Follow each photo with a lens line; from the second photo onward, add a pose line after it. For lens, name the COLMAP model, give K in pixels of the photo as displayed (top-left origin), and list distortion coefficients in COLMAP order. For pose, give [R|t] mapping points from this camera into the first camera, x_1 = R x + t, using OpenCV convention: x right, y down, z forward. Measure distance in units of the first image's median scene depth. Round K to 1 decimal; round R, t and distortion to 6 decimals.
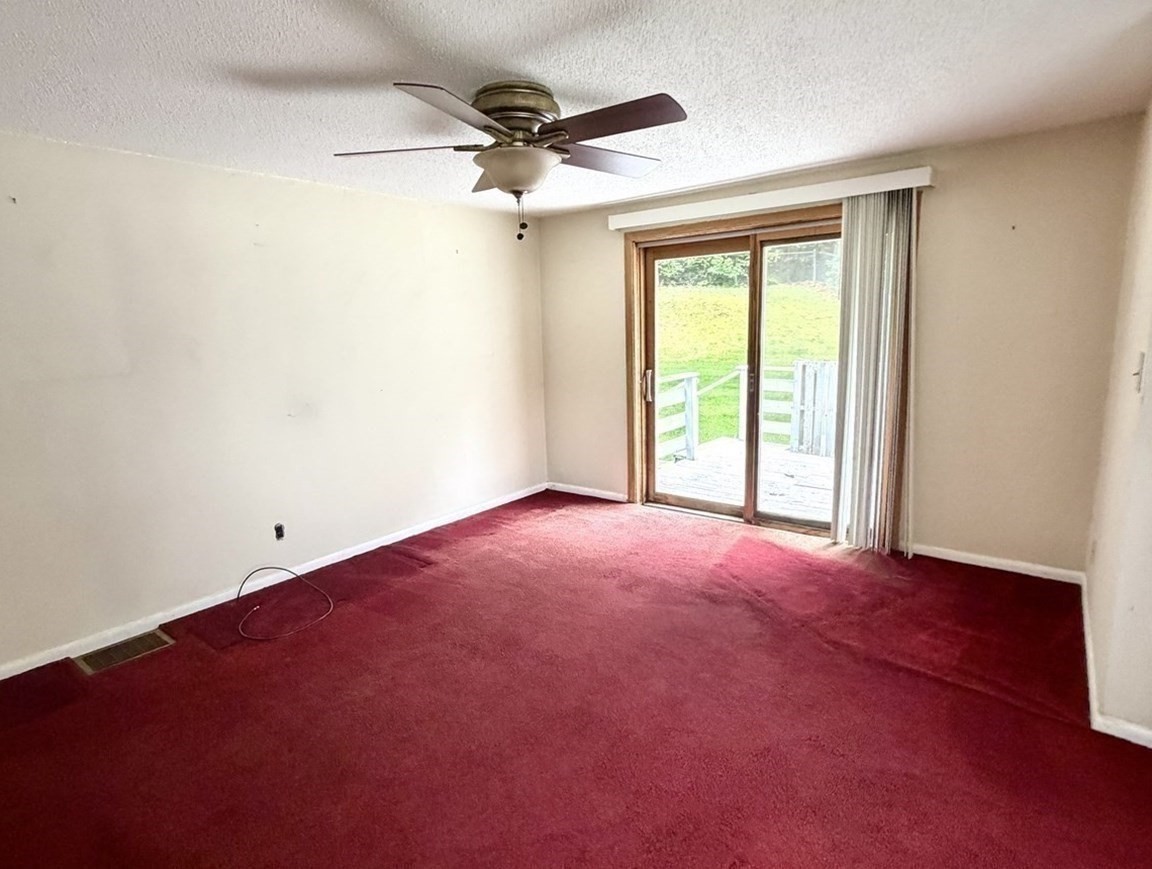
lens RADIAL K [[635.7, 0, 574.2], [0, 635.7, 434.7], [0, 0, 1]] dist [-0.004746, -0.000711]
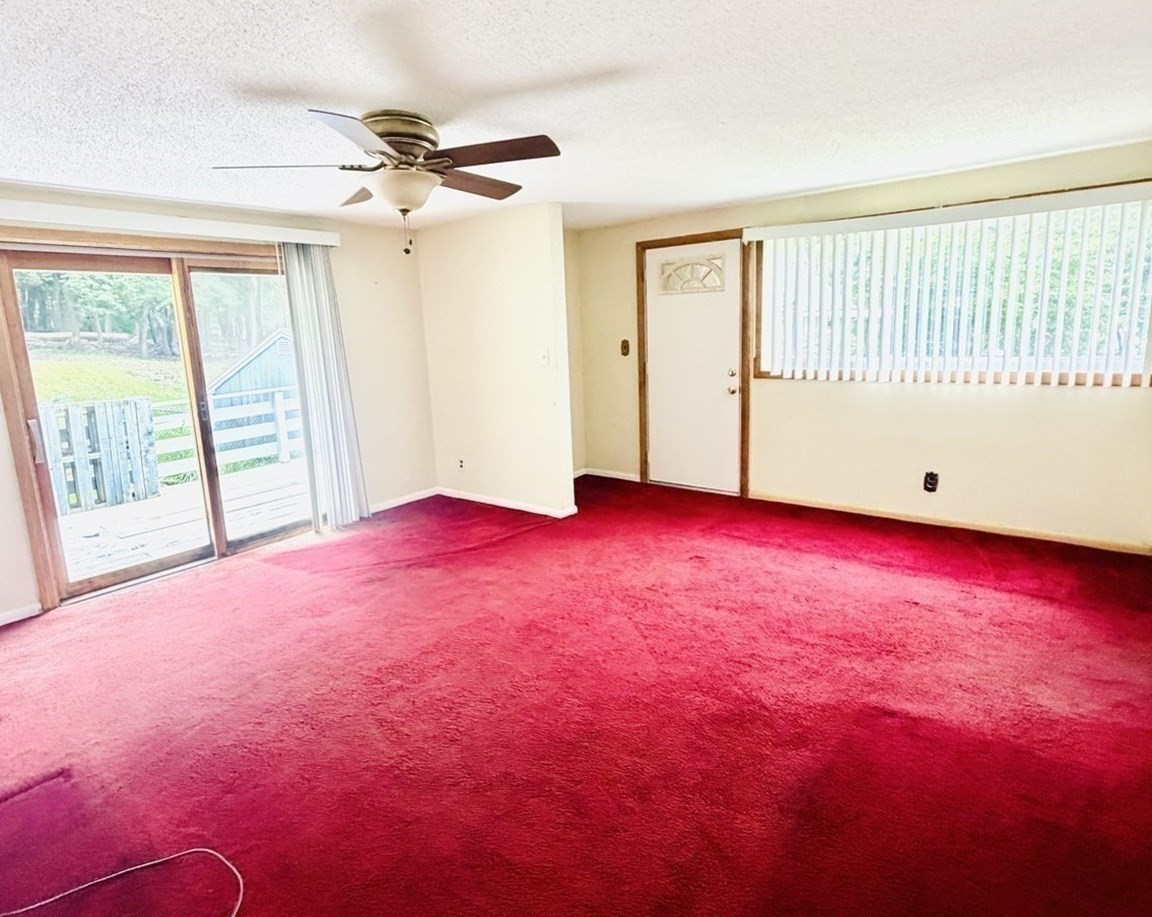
lens RADIAL K [[625.0, 0, 573.7], [0, 625.0, 451.3], [0, 0, 1]] dist [0.001554, 0.000441]
pose [[-0.031717, -0.157066, 0.987079, -0.719610], [0.214862, 0.963415, 0.160205, -0.058701], [-0.976129, 0.217166, 0.003191, 0.486389]]
